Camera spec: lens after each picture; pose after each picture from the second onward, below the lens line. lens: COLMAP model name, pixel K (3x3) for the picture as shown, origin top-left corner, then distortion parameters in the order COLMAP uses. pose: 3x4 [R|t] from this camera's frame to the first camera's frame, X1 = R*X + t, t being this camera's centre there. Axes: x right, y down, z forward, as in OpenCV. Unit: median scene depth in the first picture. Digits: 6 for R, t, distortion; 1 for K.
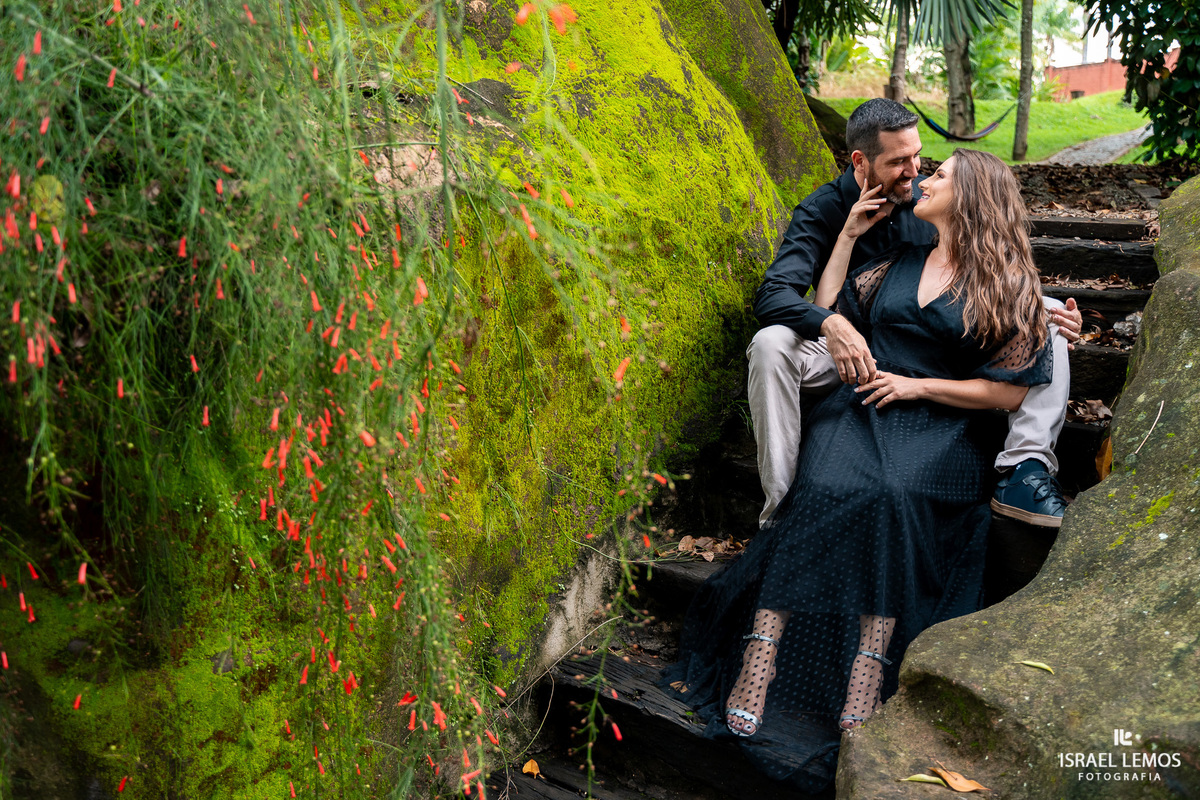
lens RADIAL K [[1099.8, 0, 600.0], [0, 1099.8, 400.0], [0, 0, 1]] dist [-0.097834, 0.123566]
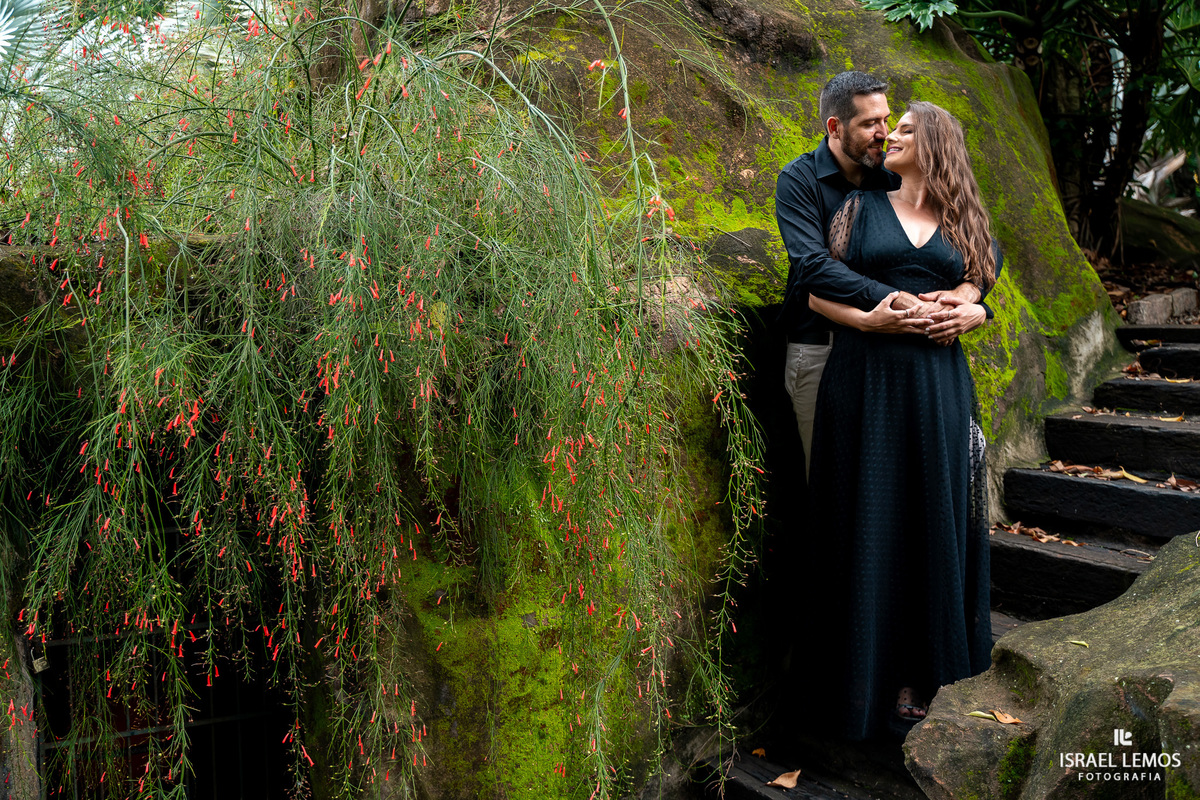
lens RADIAL K [[1223.8, 0, 600.0], [0, 1223.8, 400.0], [0, 0, 1]] dist [-0.085481, 0.221859]
pose [[0.938006, 0.001844, -0.346615, 0.258572], [-0.046683, 0.991547, -0.121058, 0.110227], [0.343461, 0.129734, 0.930163, -0.451382]]
